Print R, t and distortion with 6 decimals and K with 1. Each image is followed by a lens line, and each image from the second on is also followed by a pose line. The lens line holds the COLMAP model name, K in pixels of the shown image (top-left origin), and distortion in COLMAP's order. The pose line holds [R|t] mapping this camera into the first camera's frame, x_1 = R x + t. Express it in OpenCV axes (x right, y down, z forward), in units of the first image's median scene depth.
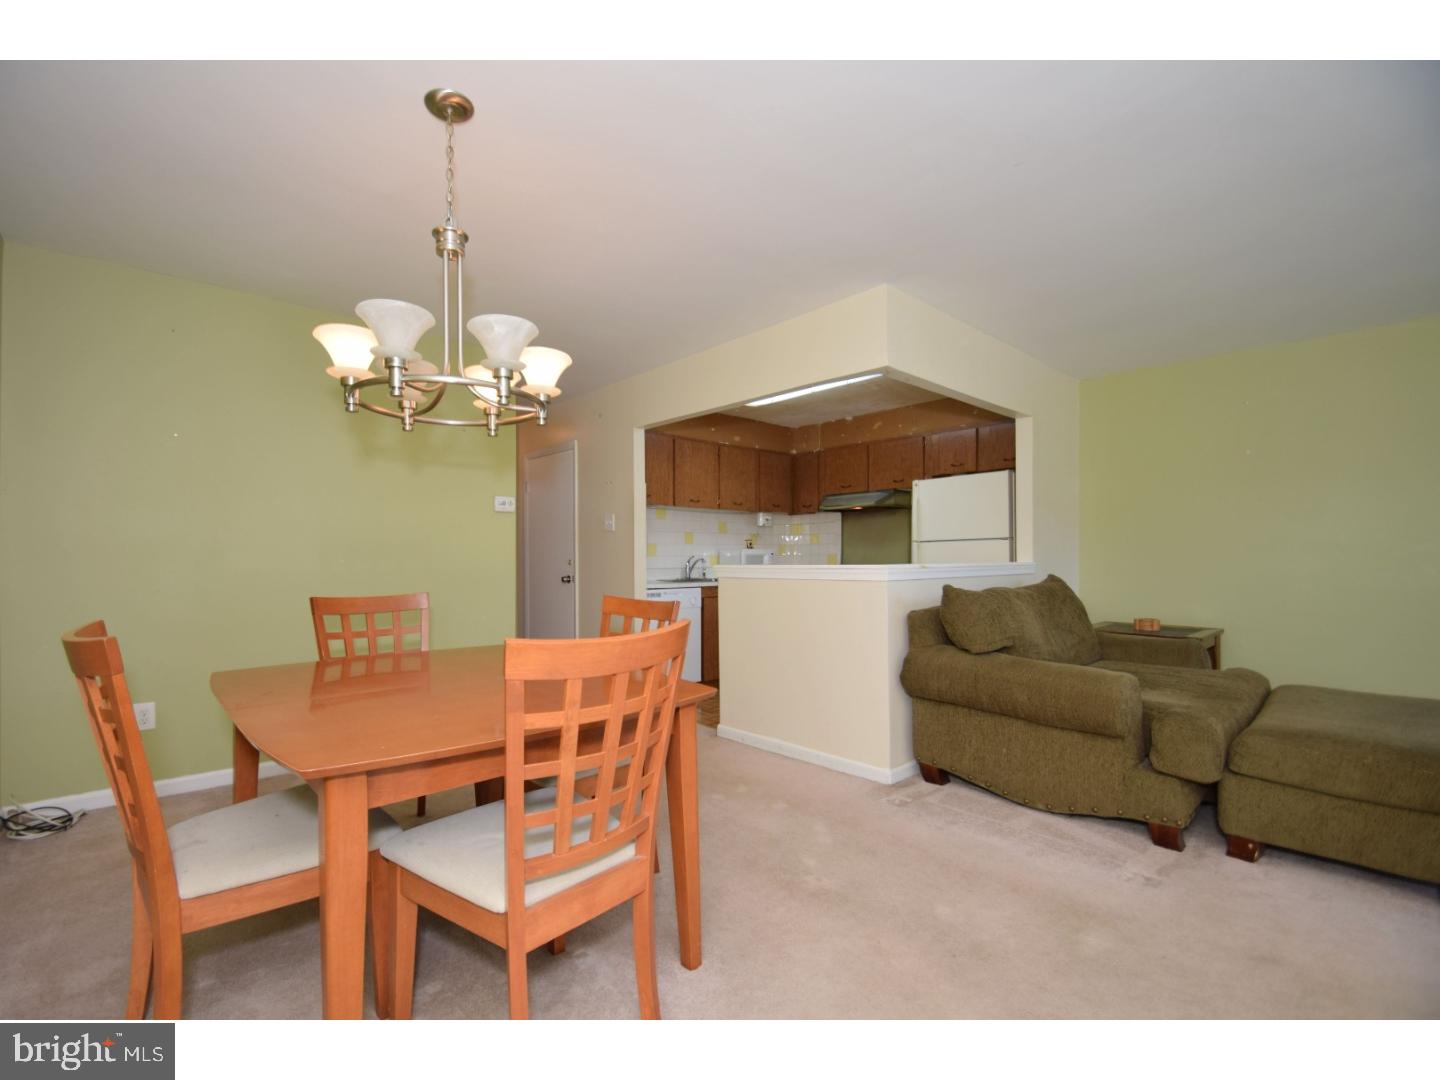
lens RADIAL K [[645.4, 0, 670.9], [0, 645.4, 556.8], [0, 0, 1]] dist [0.008483, -0.015245]
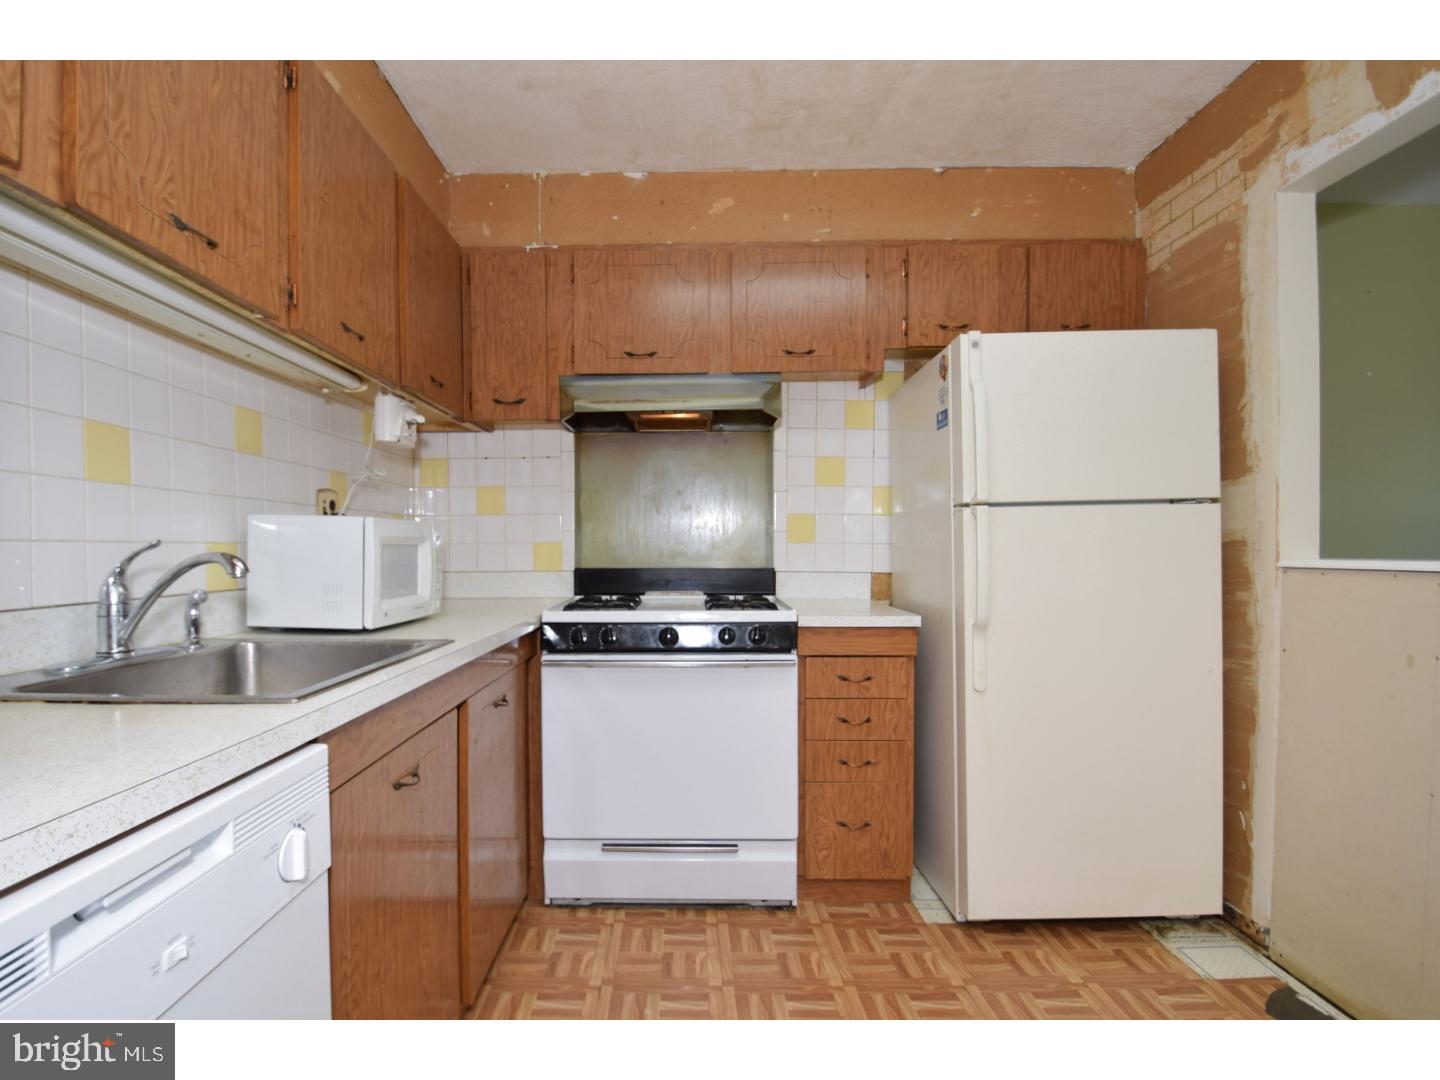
lens RADIAL K [[743.4, 0, 693.5], [0, 743.4, 561.3], [0, 0, 1]] dist [-0.000604, -0.022215]
pose [[0.658390, -0.009950, 0.752611, -0.047016], [-0.001612, 0.999892, 0.014629, 0.002513], [-0.752675, -0.010845, 0.658303, 1.282399]]
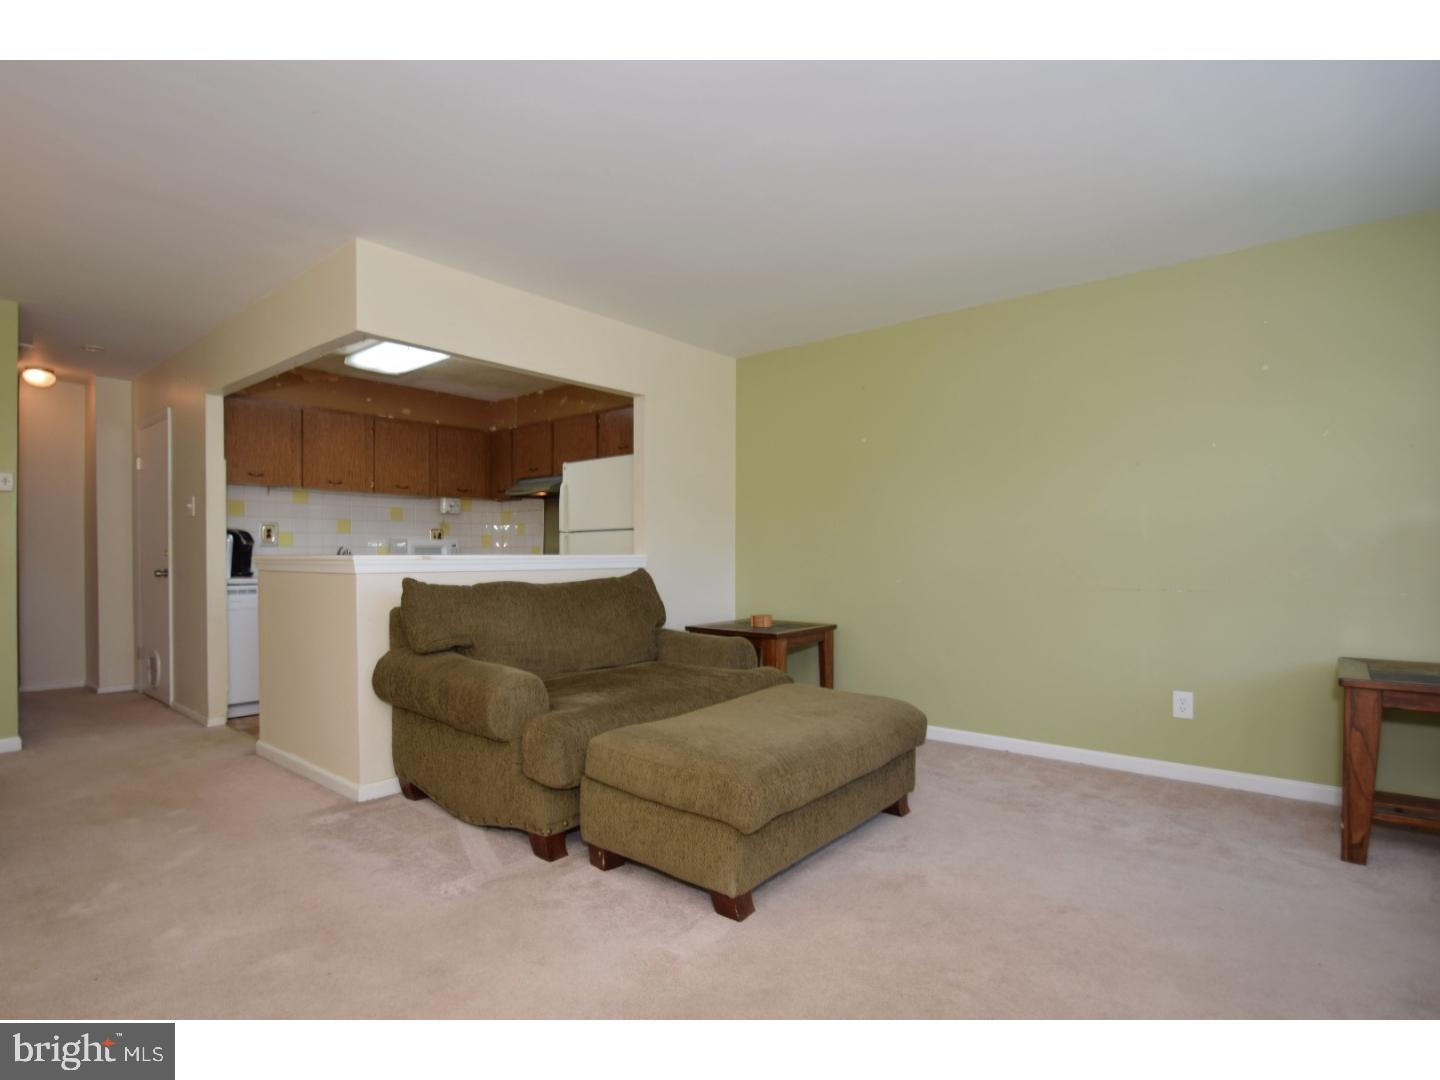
lens RADIAL K [[748.1, 0, 668.3], [0, 748.1, 556.3], [0, 0, 1]] dist [-0.019590, -0.000669]
pose [[0.990987, 0.005876, 0.133827, 0.581210], [-0.006797, 0.999956, 0.006423, 0.003756], [-0.133784, -0.007274, 0.990984, -0.068317]]
